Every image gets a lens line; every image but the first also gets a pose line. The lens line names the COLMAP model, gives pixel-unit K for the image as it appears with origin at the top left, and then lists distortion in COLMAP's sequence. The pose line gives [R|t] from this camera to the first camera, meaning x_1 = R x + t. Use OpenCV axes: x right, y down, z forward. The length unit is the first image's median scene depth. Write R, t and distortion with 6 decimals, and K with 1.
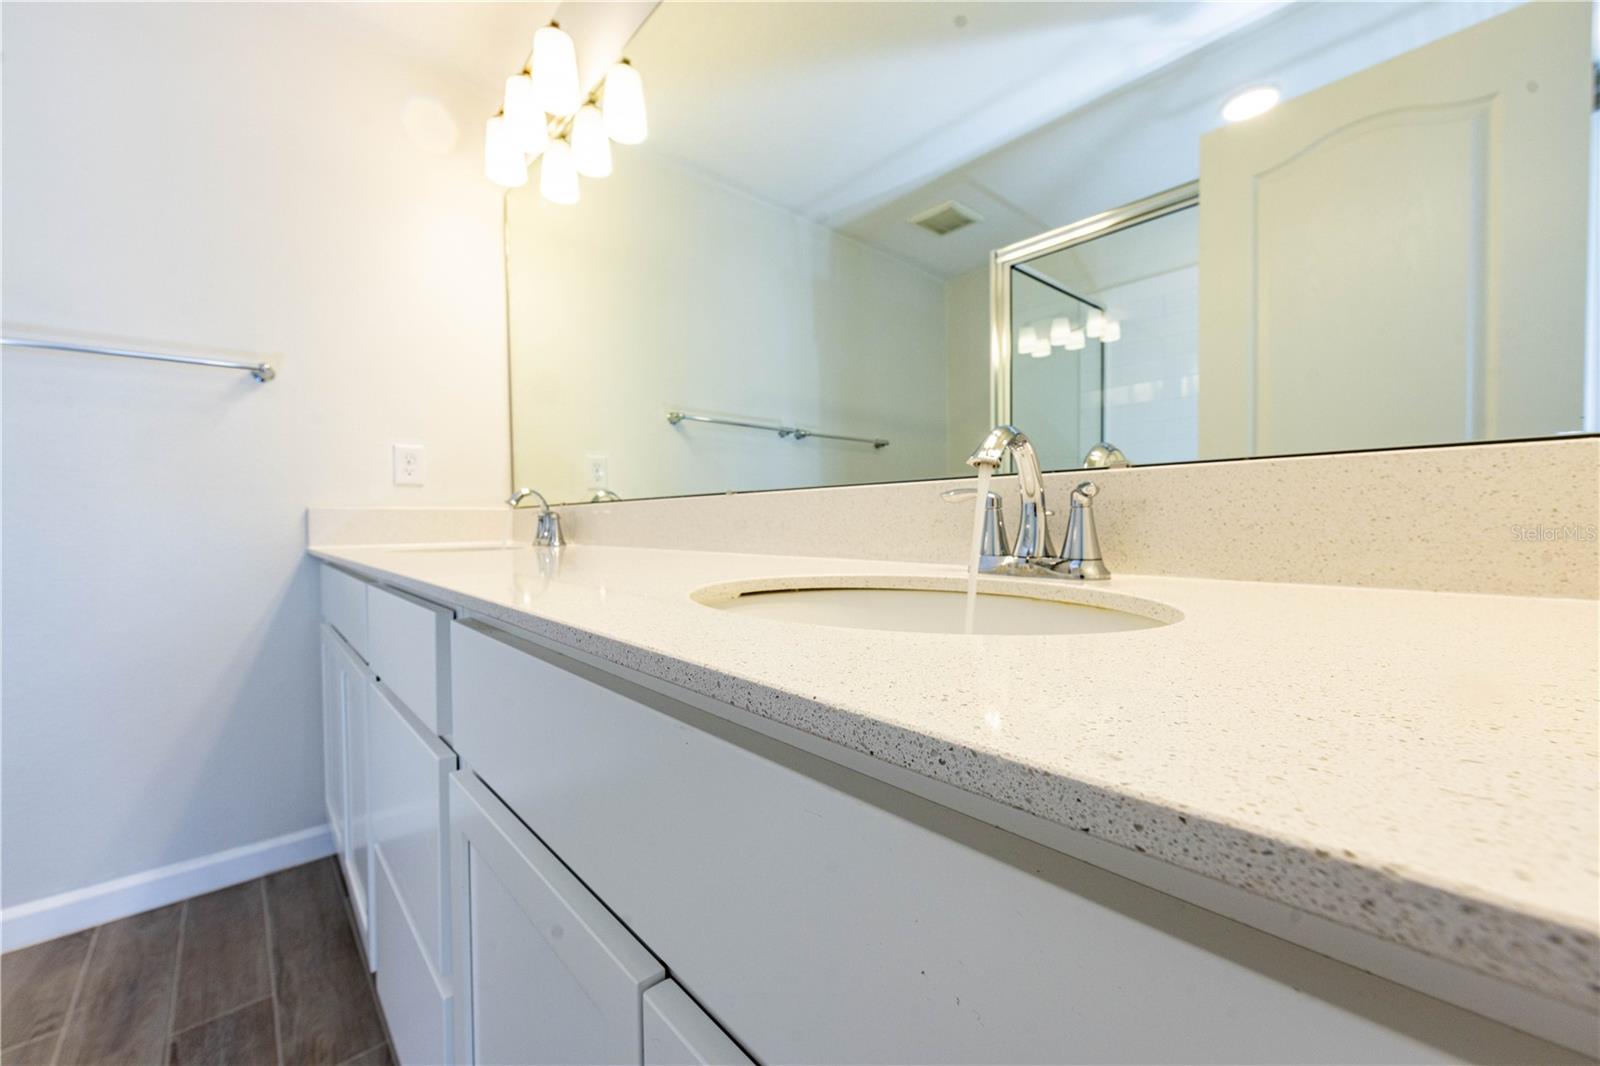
lens RADIAL K [[626.4, 0, 793.0], [0, 626.4, 528.1], [0, 0, 1]] dist [-0.000875, 0.000239]
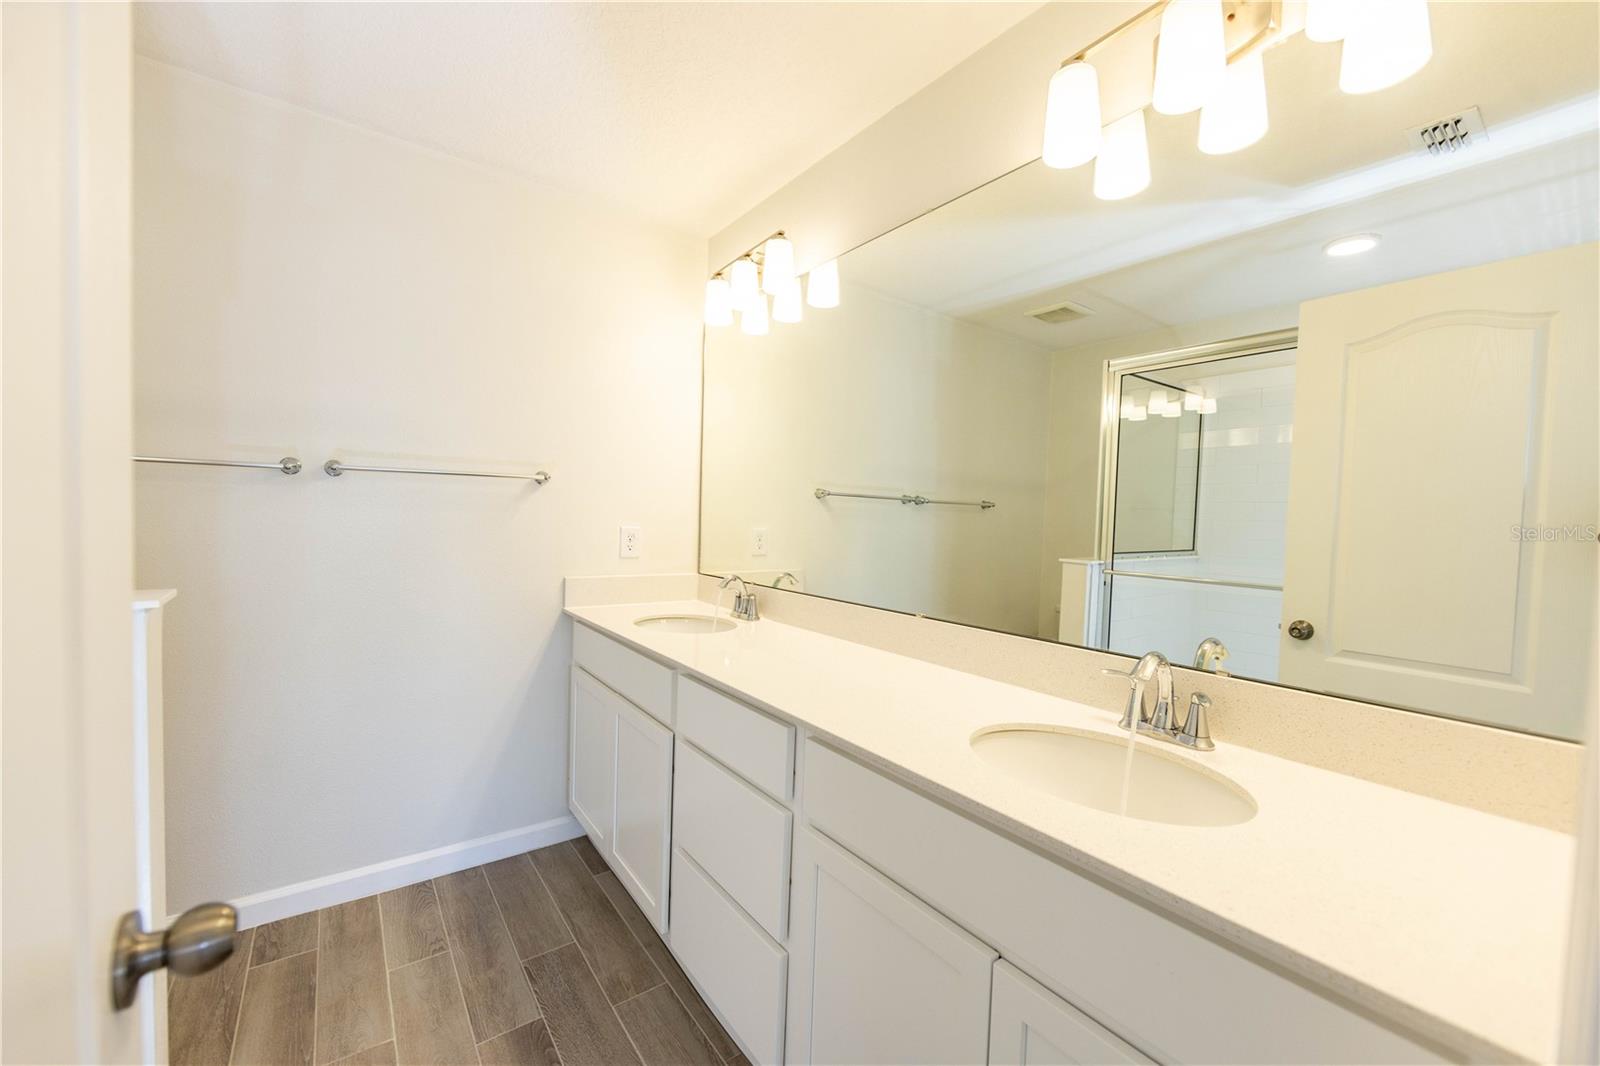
lens RADIAL K [[629.6, 0, 799.7], [0, 629.6, 529.2], [0, 0, 1]] dist [-0.003360, 0.000254]
pose [[0.995206, 0.043624, -0.087534, -0.172236], [-0.042606, 0.999001, 0.013460, -0.174712], [0.088034, -0.009666, 0.996071, -0.277177]]
